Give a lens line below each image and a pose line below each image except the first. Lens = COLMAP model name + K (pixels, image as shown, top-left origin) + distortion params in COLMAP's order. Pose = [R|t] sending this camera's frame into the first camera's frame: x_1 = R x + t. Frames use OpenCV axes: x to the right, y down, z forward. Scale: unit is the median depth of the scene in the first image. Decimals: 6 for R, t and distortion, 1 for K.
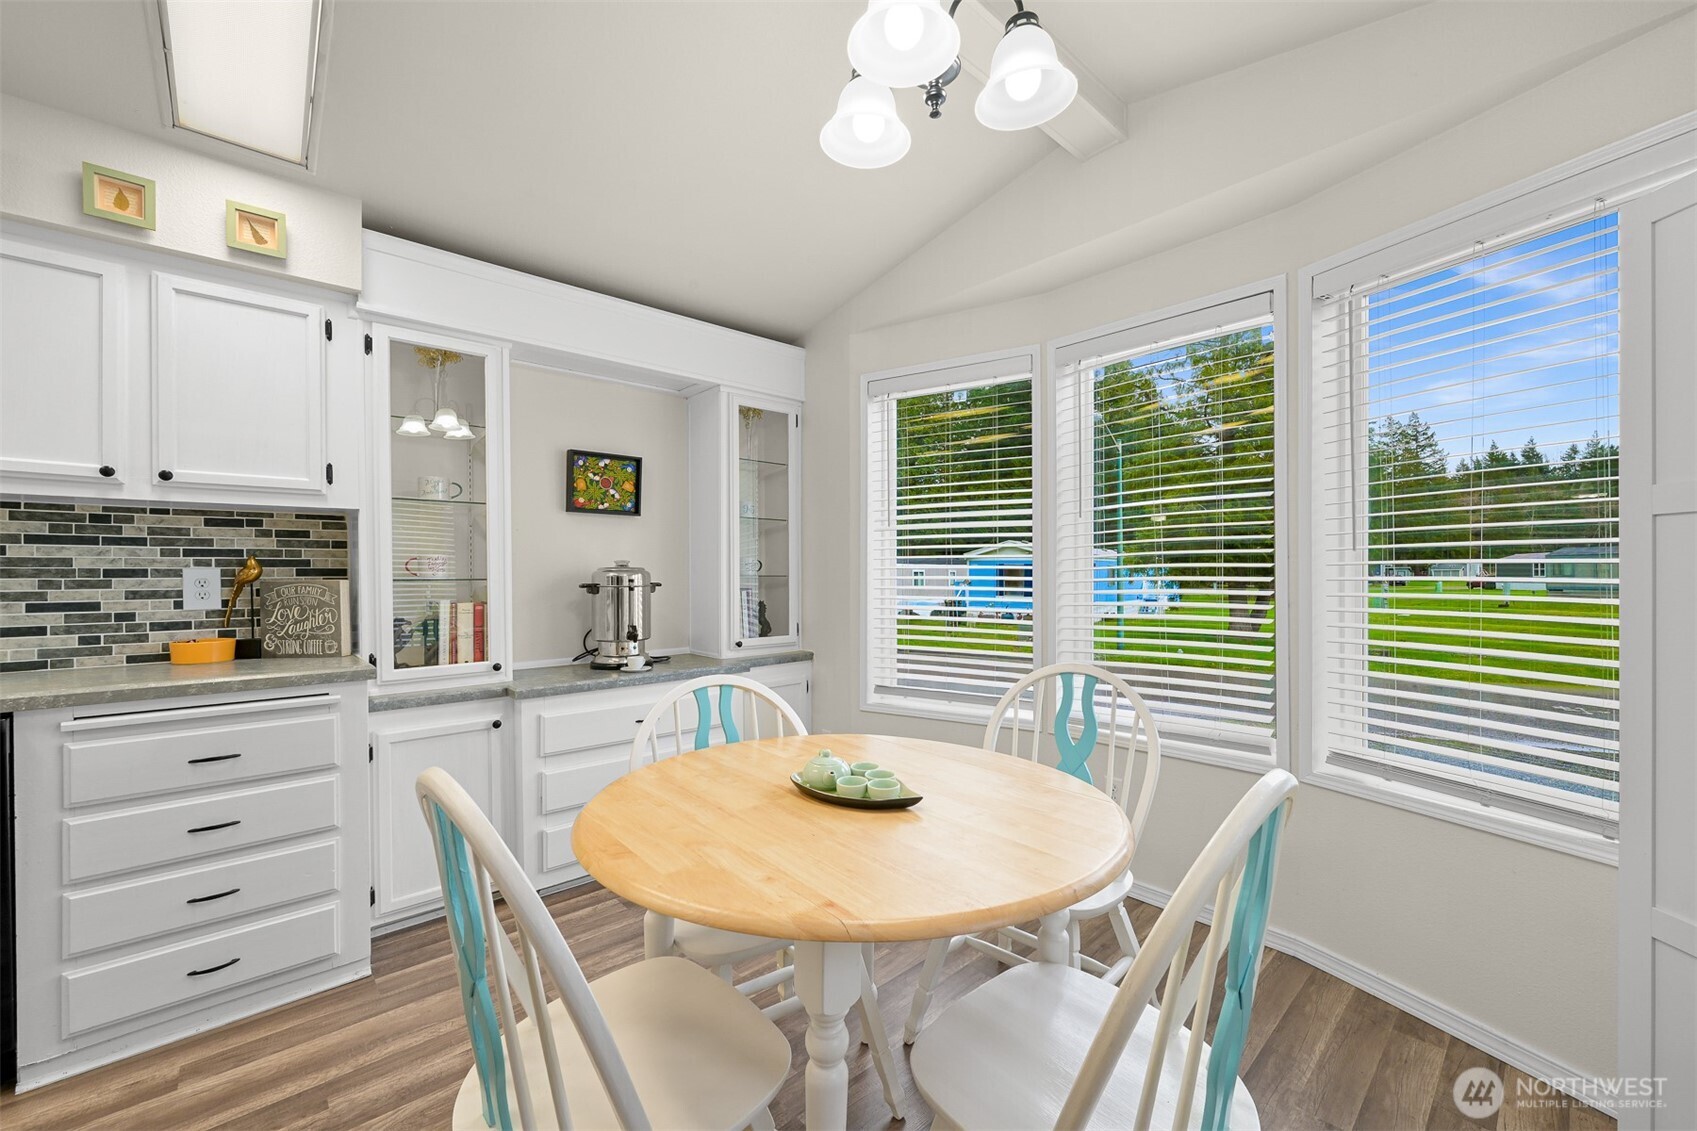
lens RADIAL K [[669.8, 0, 853.7], [0, 669.8, 576.1], [0, 0, 1]] dist [-0.004814, 0.001283]
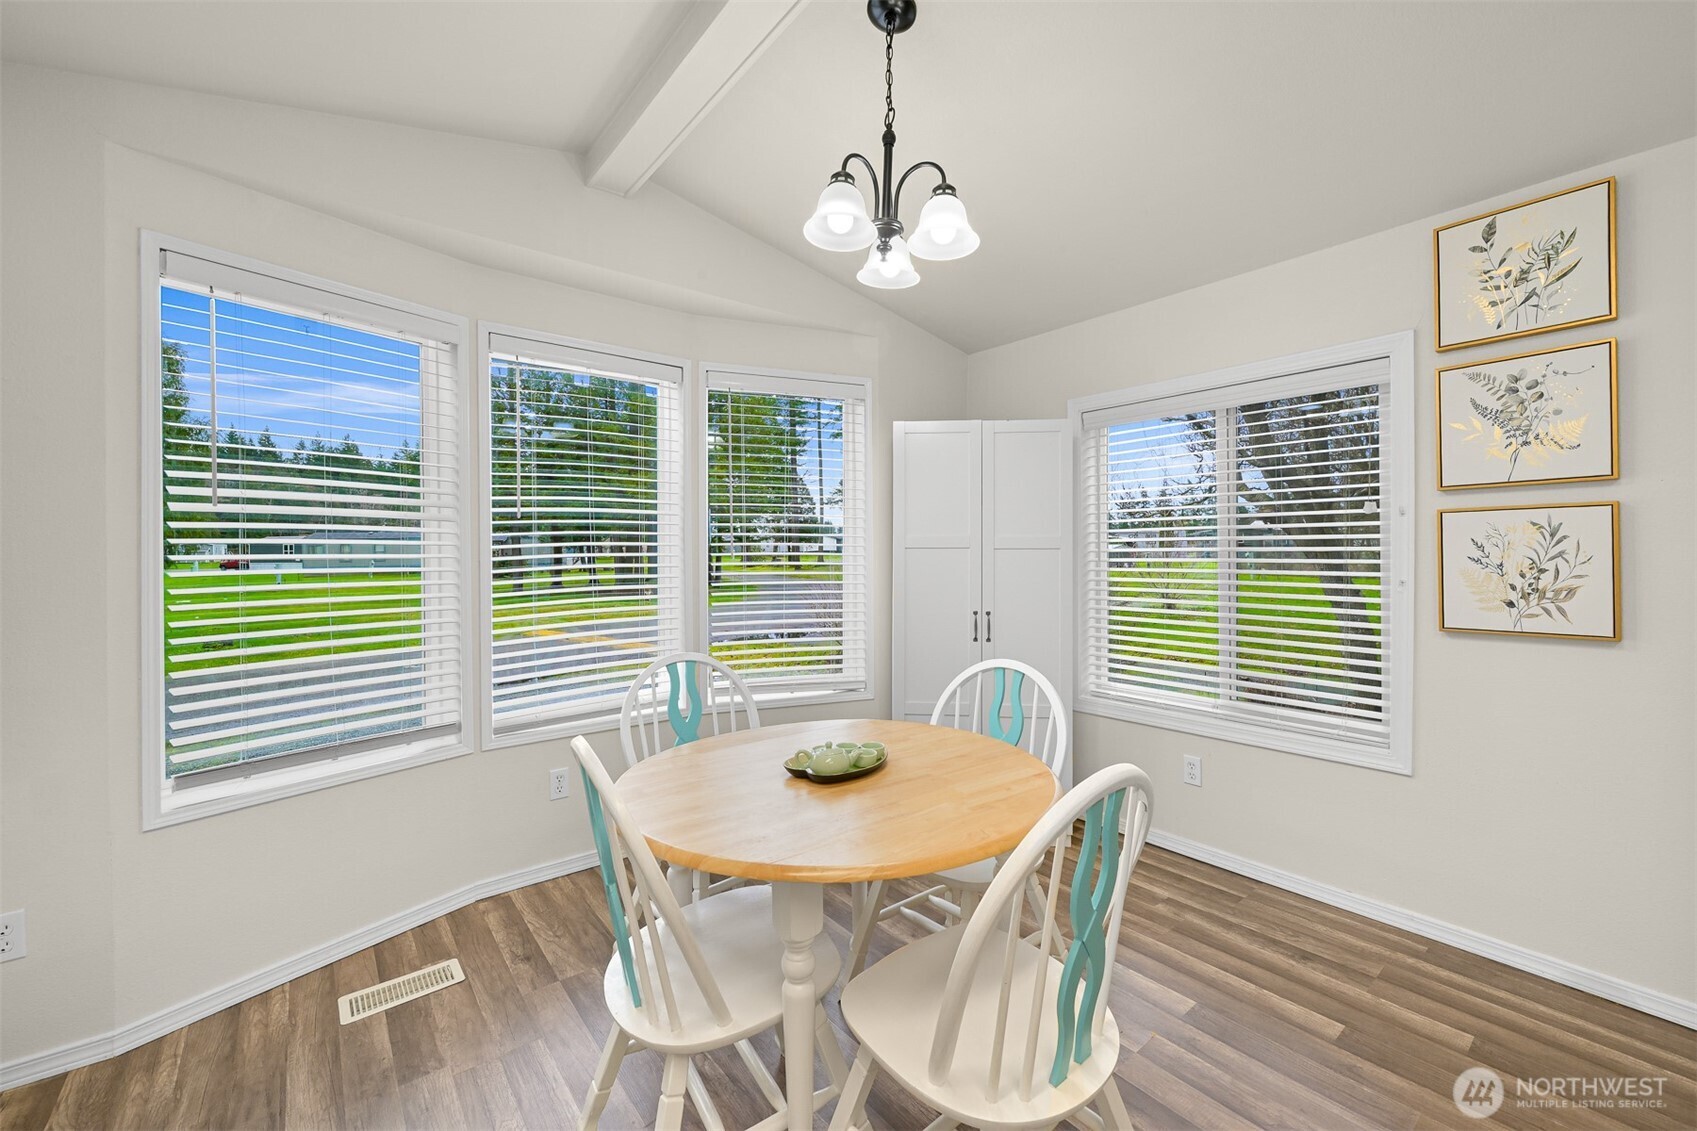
lens RADIAL K [[669.8, 0, 850.4], [0, 669.8, 550.7], [0, 0, 1]] dist [-0.004814, 0.001283]
pose [[0.044921, 0.001041, 0.998990, -0.730391], [0.003986, 0.999991, -0.001221, -0.041813], [-0.998983, 0.004037, 0.044917, 0.556265]]
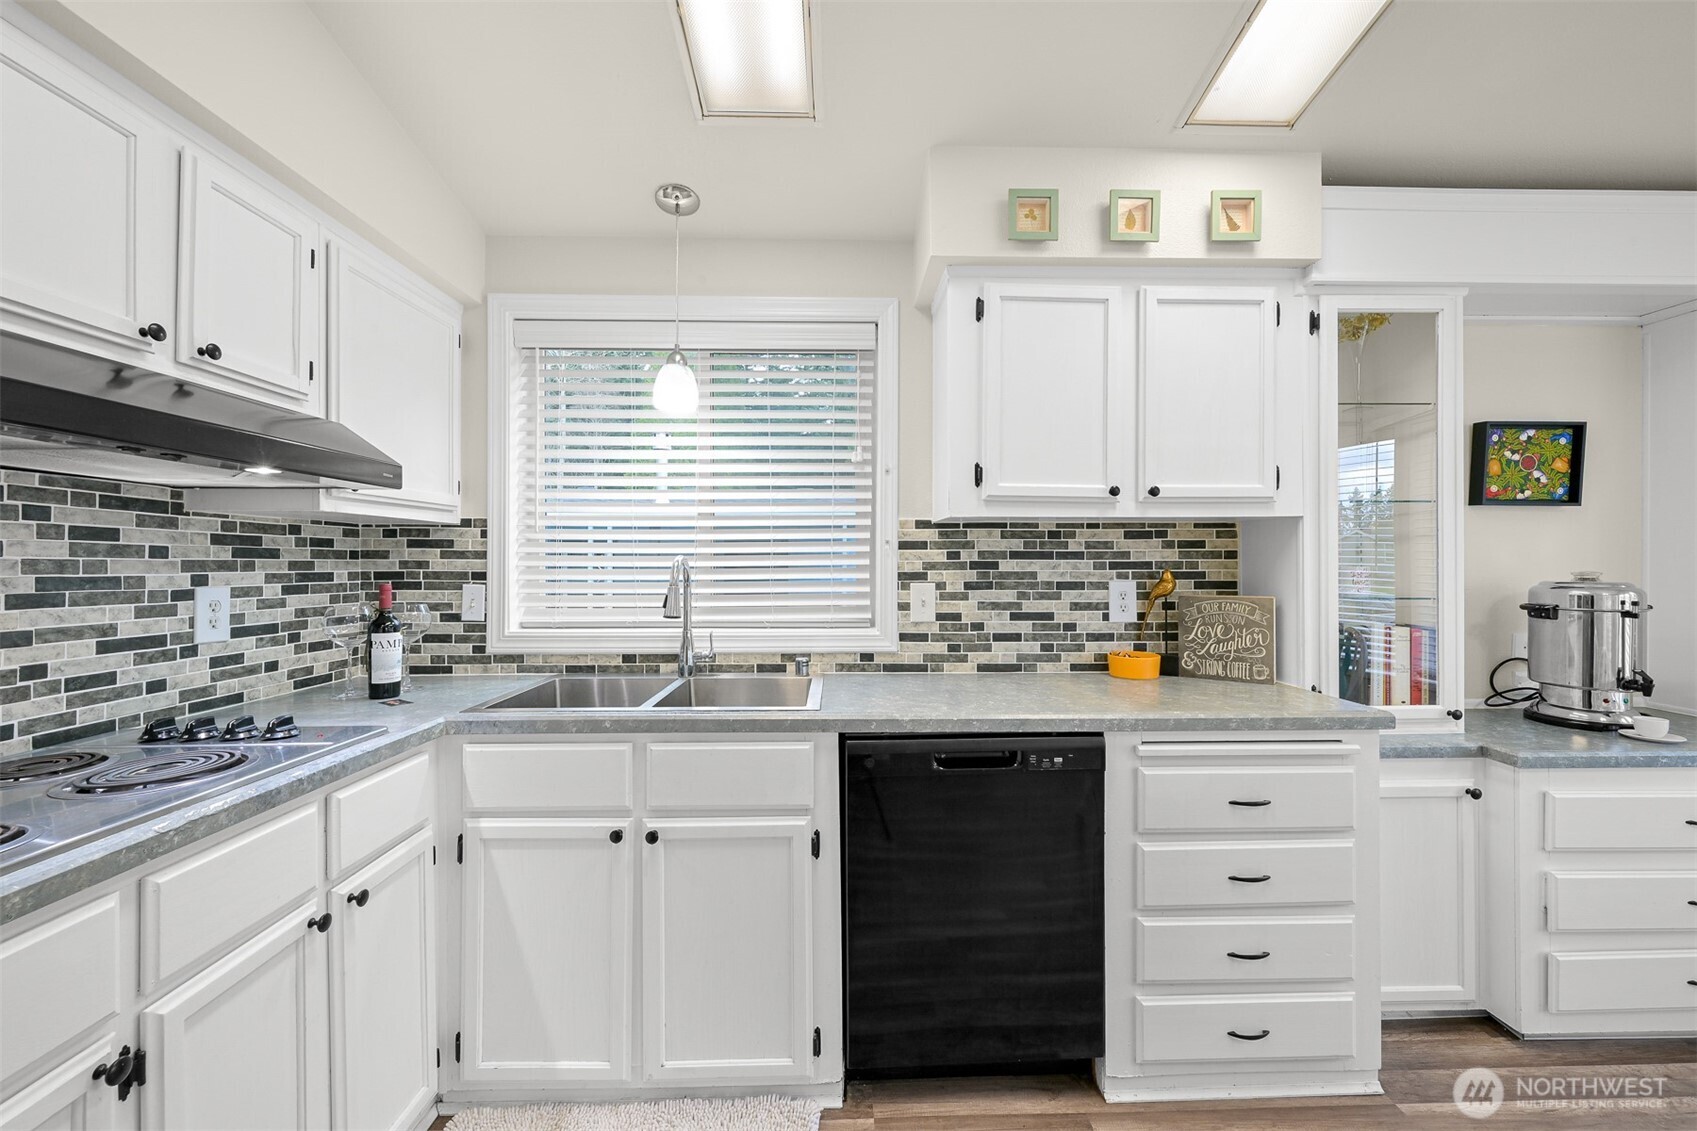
lens RADIAL K [[669.8, 0, 852.9], [0, 669.8, 560.4], [0, 0, 1]] dist [-0.004814, 0.001283]
pose [[0.762774, 0.006993, -0.646627, -0.636218], [-0.006536, 0.999974, 0.003104, -0.043203], [0.646632, 0.001859, 0.762800, -0.030787]]
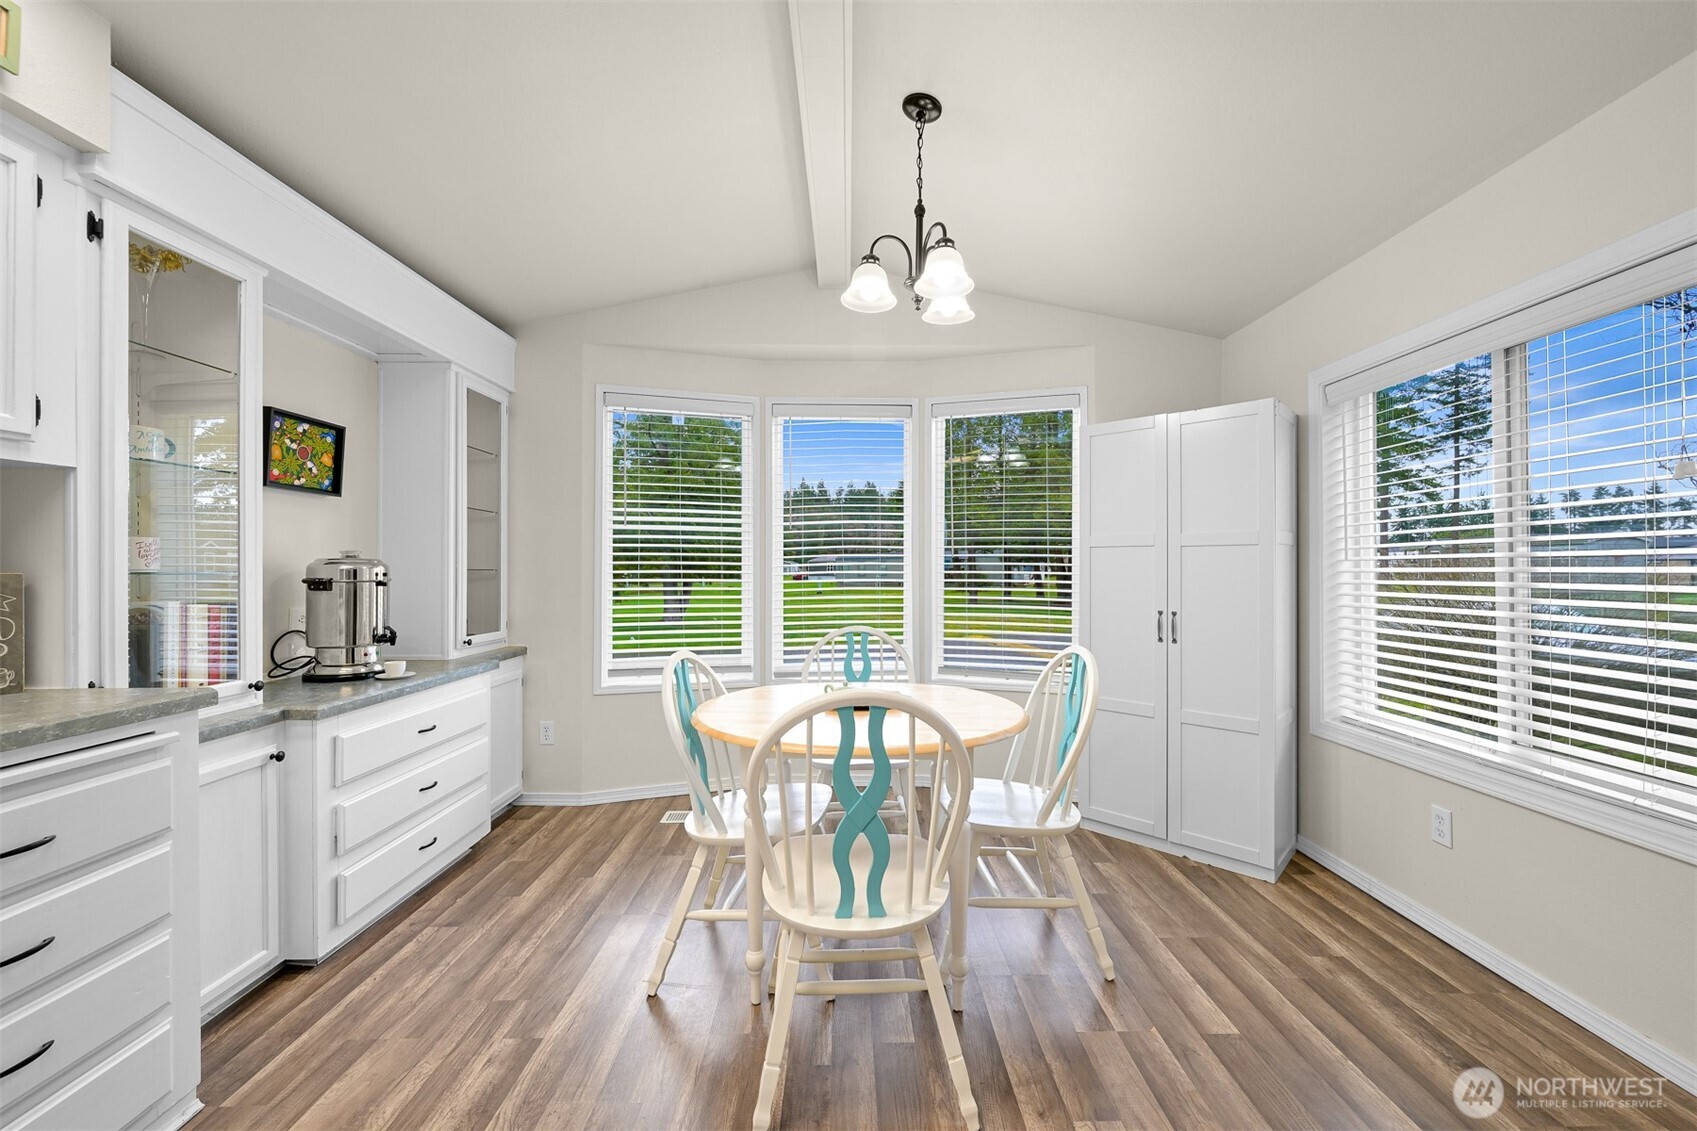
lens RADIAL K [[669.8, 0, 856.2], [0, 669.8, 565.3], [0, 0, 1]] dist [-0.004814, 0.001283]
pose [[0.657737, 0.008403, 0.753201, -0.741258], [-0.001645, 0.999951, -0.009719, 0.002941], [-0.753246, 0.005153, 0.657719, -0.032015]]
